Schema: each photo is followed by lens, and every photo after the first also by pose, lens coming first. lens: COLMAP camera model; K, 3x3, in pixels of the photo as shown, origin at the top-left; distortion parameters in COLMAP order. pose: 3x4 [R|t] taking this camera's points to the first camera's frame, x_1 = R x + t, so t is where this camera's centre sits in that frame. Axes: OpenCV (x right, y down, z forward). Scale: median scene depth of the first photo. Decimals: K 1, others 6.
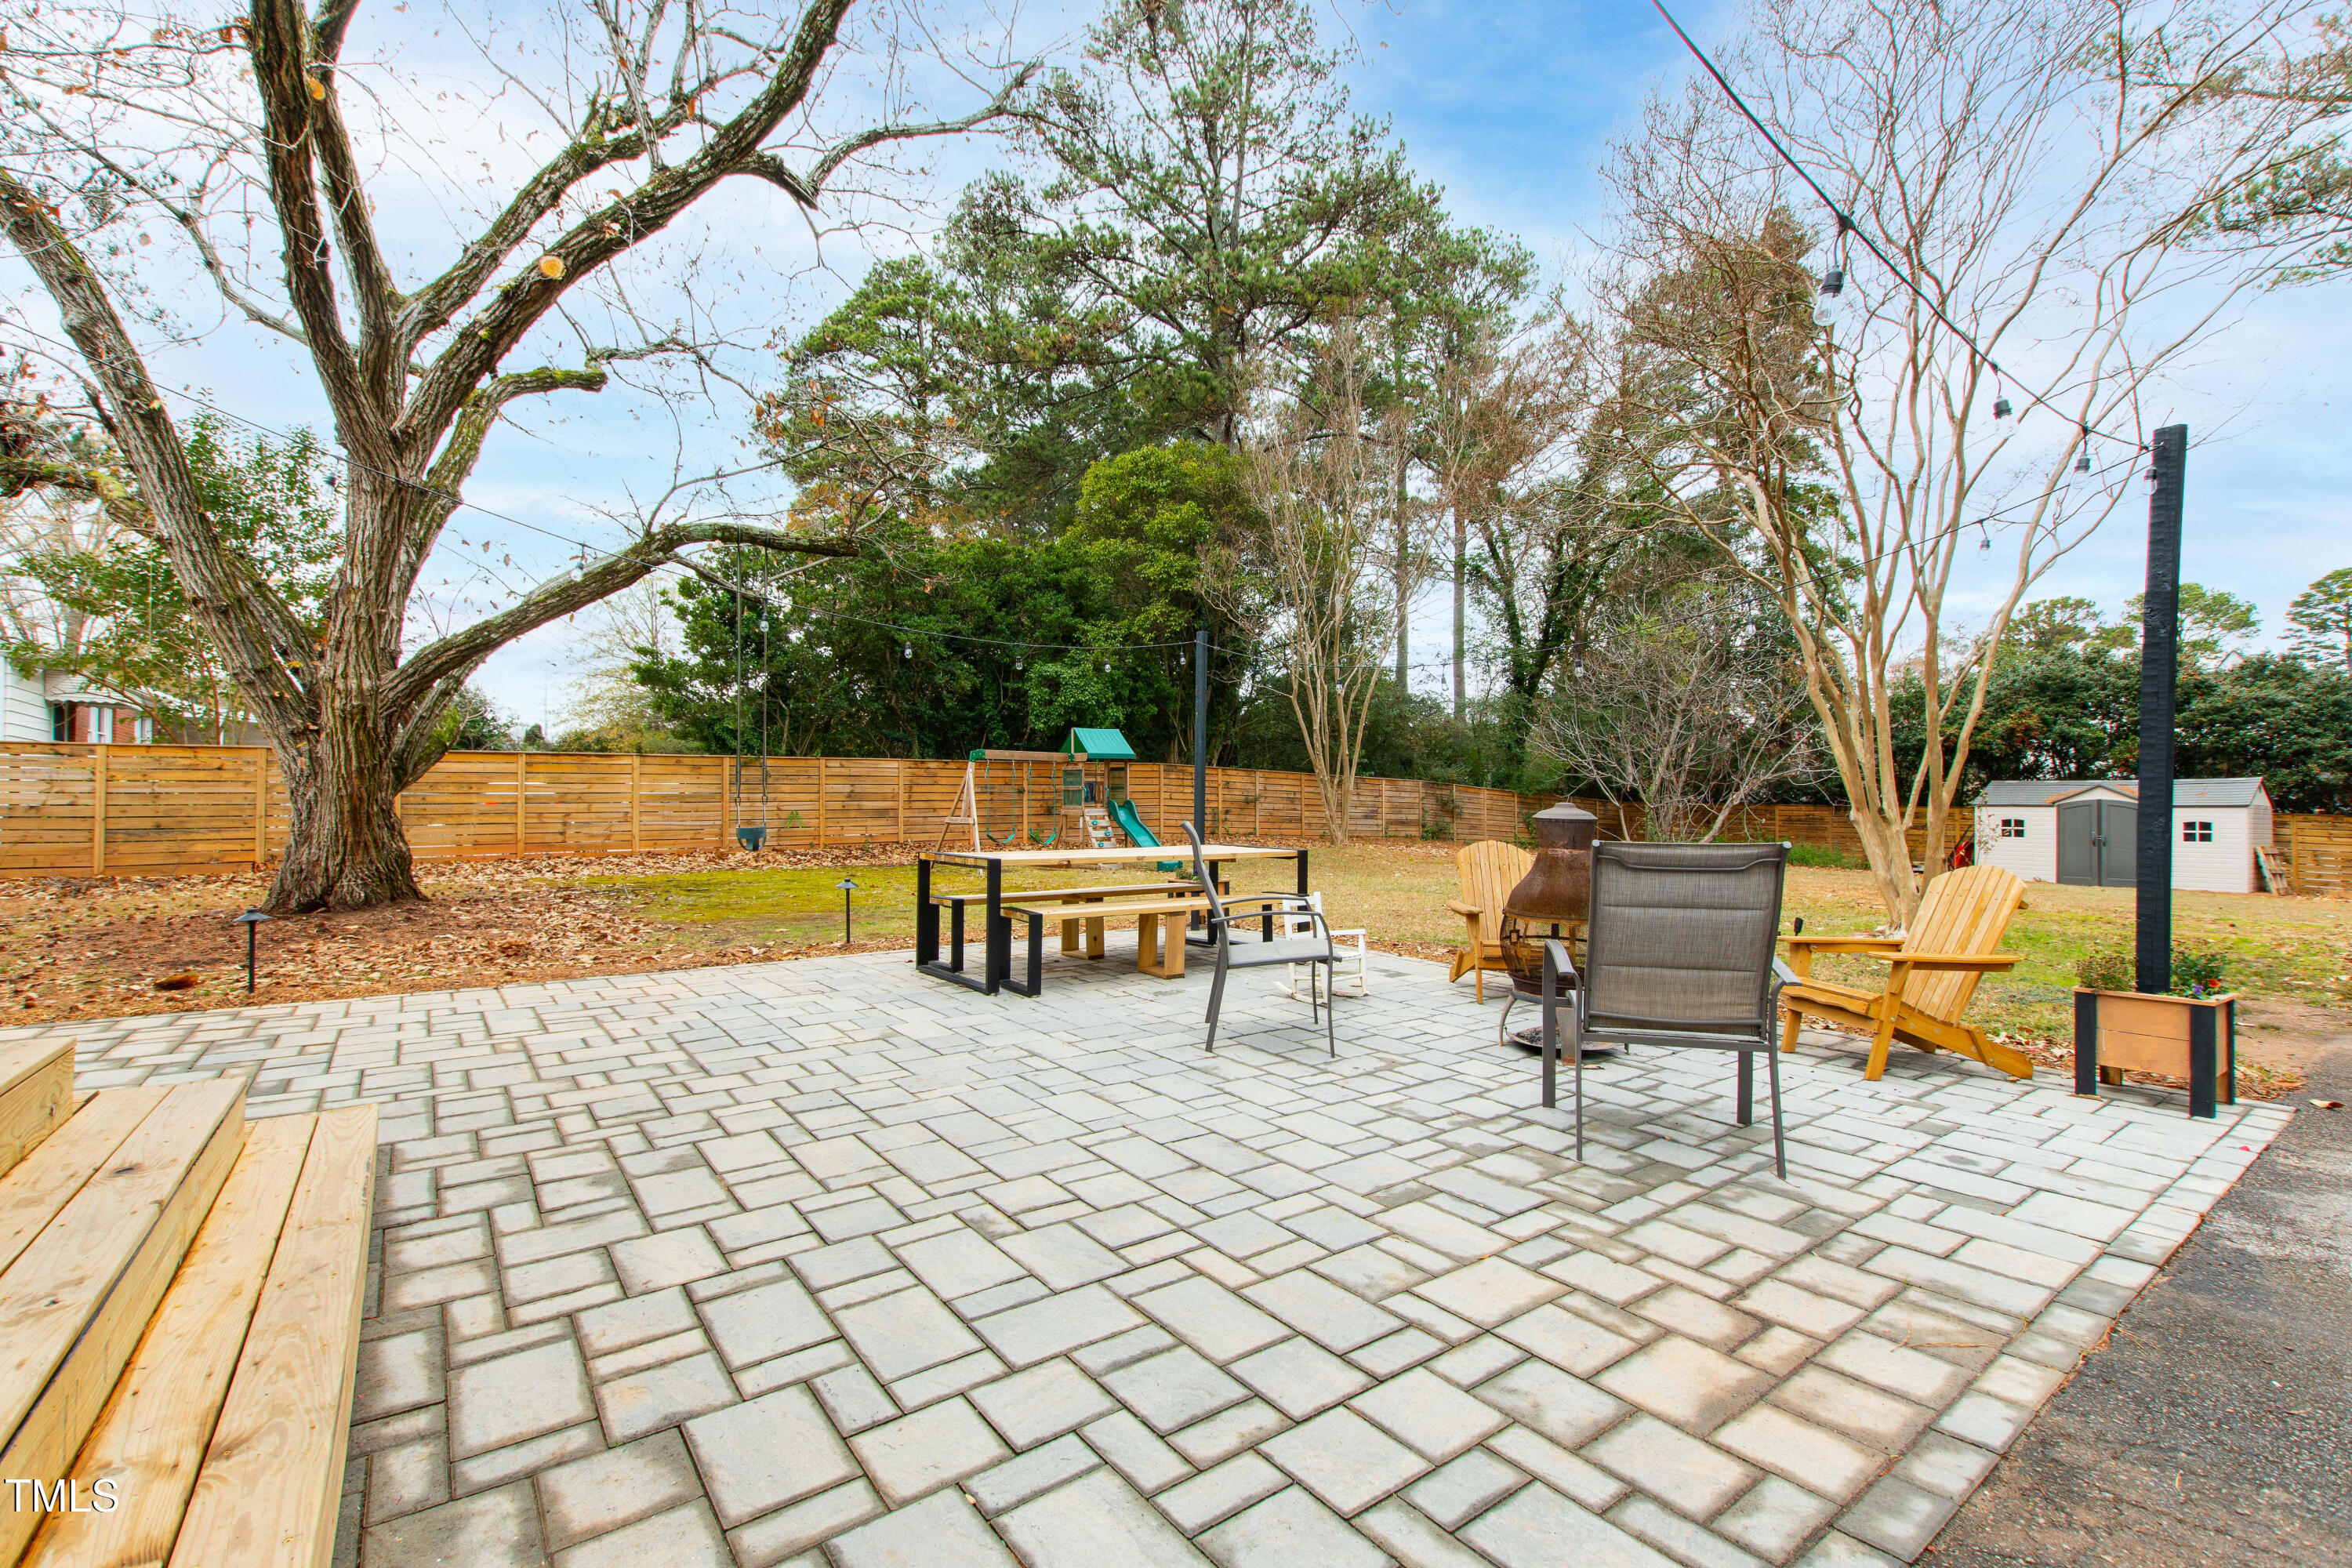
lens RADIAL K [[1037.5, 0, 1177.1], [0, 1037.5, 810.6], [0, 0, 1]] dist [-0.000077, -0.000359]
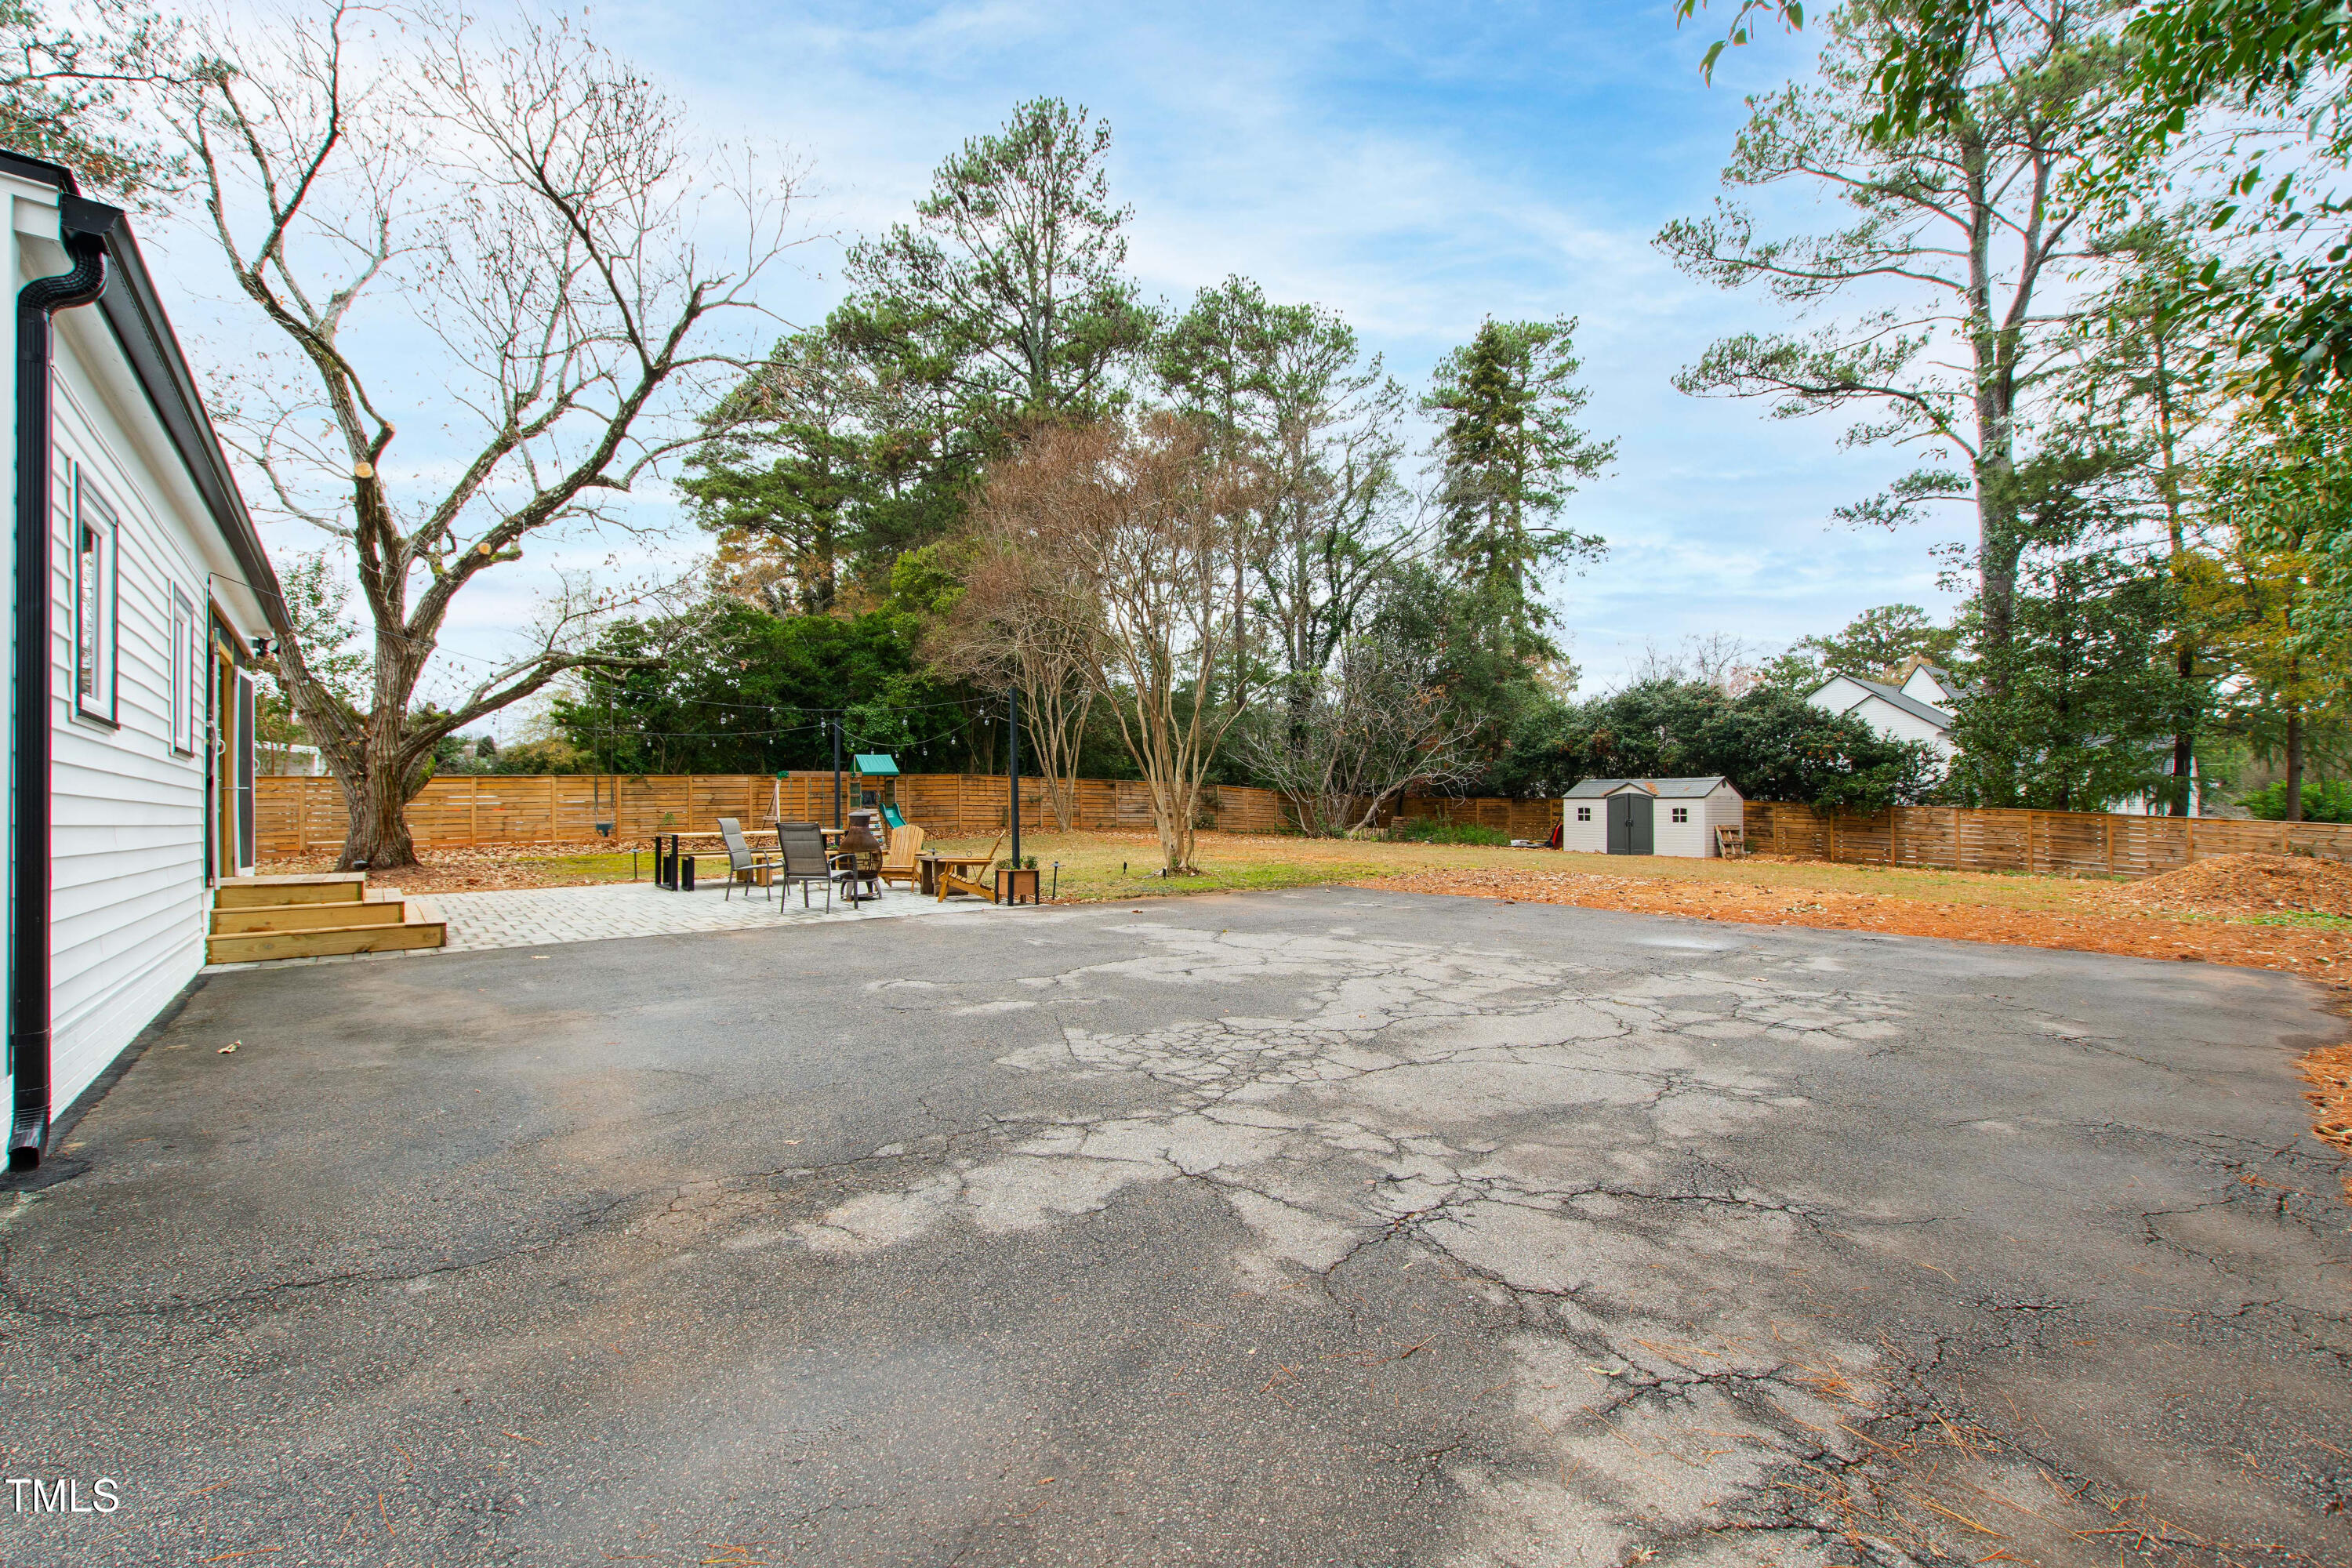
lens RADIAL K [[1030.6, 0, 1178.0], [0, 1030.6, 808.3], [0, 0, 1]] dist [-0.002553, -0.000319]
pose [[0.999321, -0.012043, 0.034835, 0.289151], [0.011931, 0.999923, 0.003427, -0.002732], [-0.034873, -0.003009, 0.999387, -0.453228]]
